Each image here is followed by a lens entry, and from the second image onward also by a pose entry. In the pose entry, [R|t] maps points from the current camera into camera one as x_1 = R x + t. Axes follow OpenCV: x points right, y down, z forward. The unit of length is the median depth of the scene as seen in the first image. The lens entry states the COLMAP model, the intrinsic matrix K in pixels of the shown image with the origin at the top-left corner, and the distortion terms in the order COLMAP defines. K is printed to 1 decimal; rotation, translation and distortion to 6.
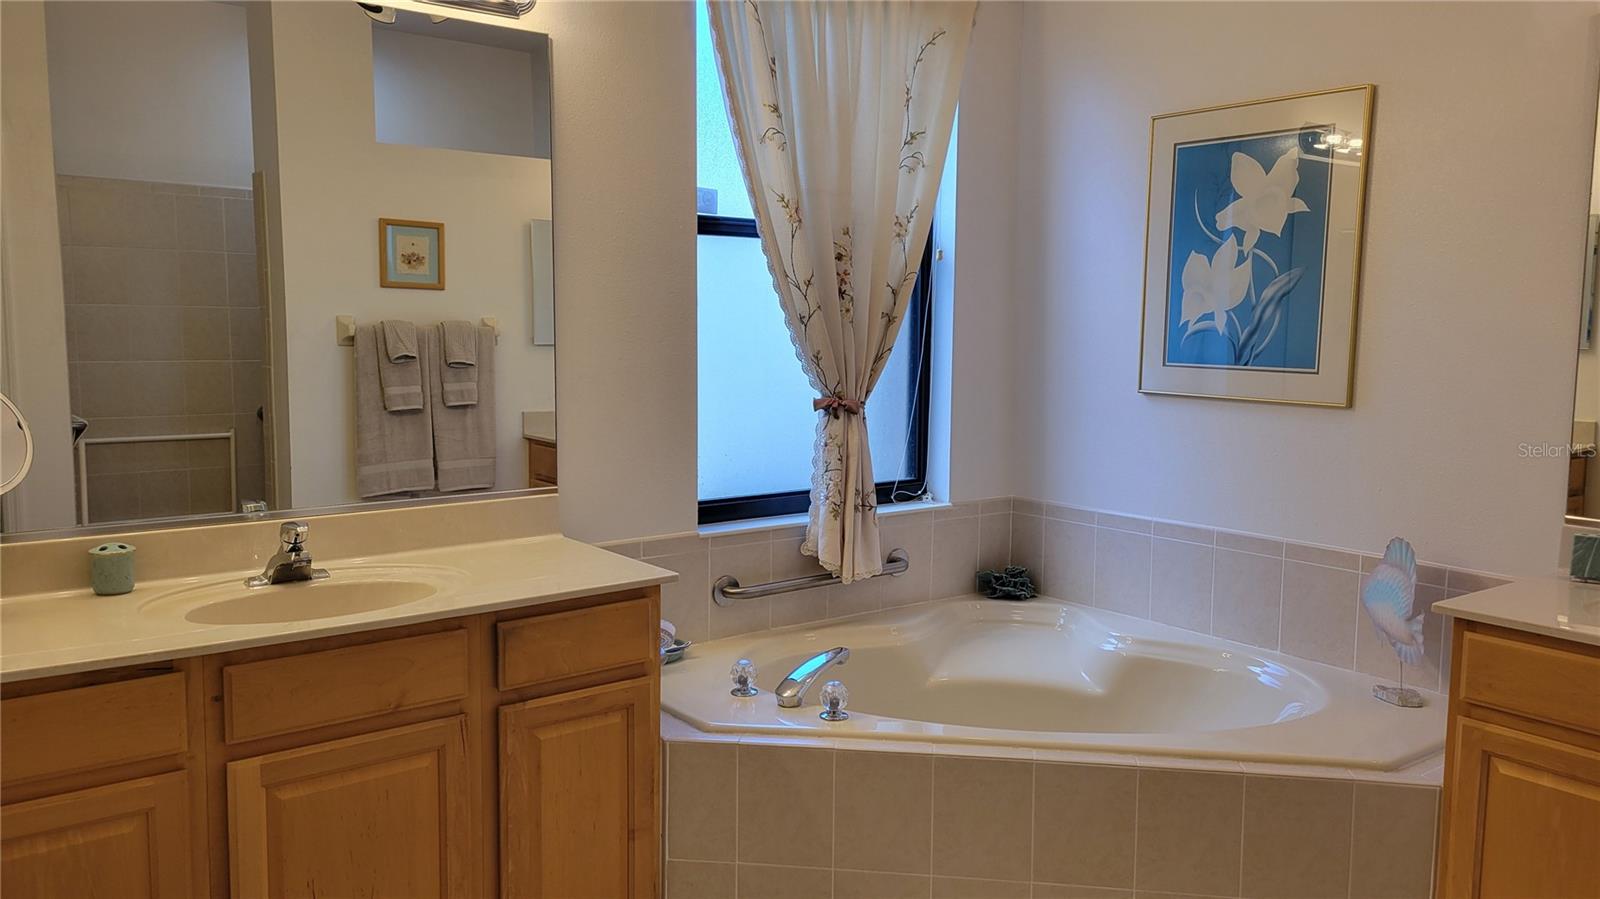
lens RADIAL K [[1184.3, 0, 801.2], [0, 1184.3, 447.9], [0, 0, 1]] dist [0.054575, -0.031740]
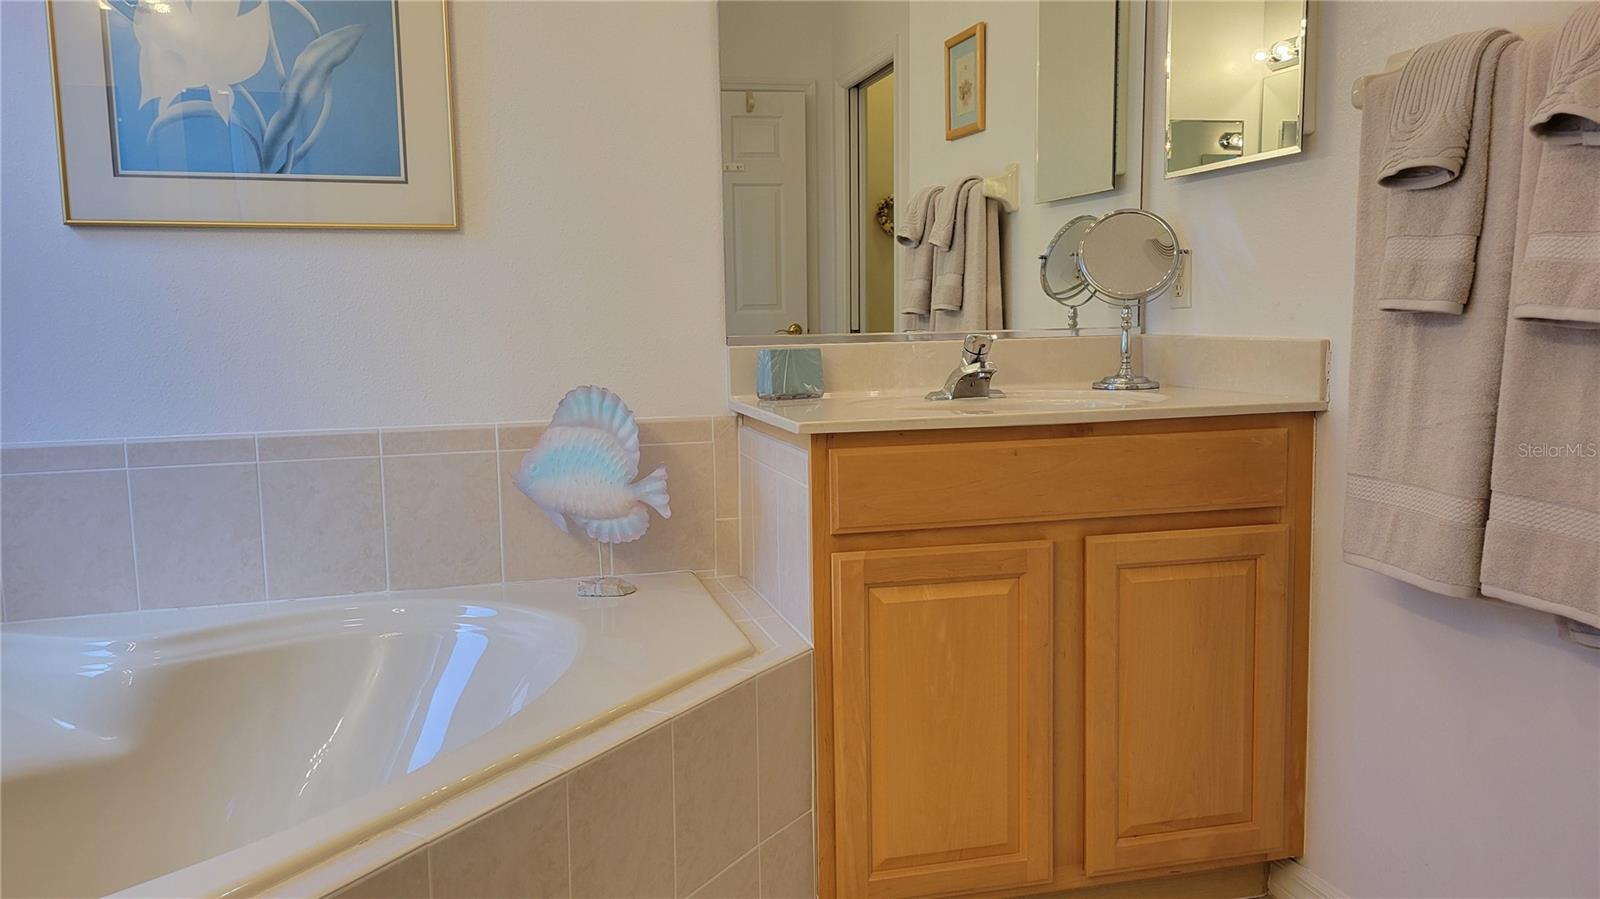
lens RADIAL K [[1184.3, 0, 801.1], [0, 1184.3, 458.0], [0, 0, 1]] dist [0.054575, -0.031740]
pose [[0.392715, -0.128598, 0.910625, -0.132201], [0.117623, 0.989067, 0.088949, 0.060454], [-0.912107, 0.072179, 0.403548, 0.493142]]
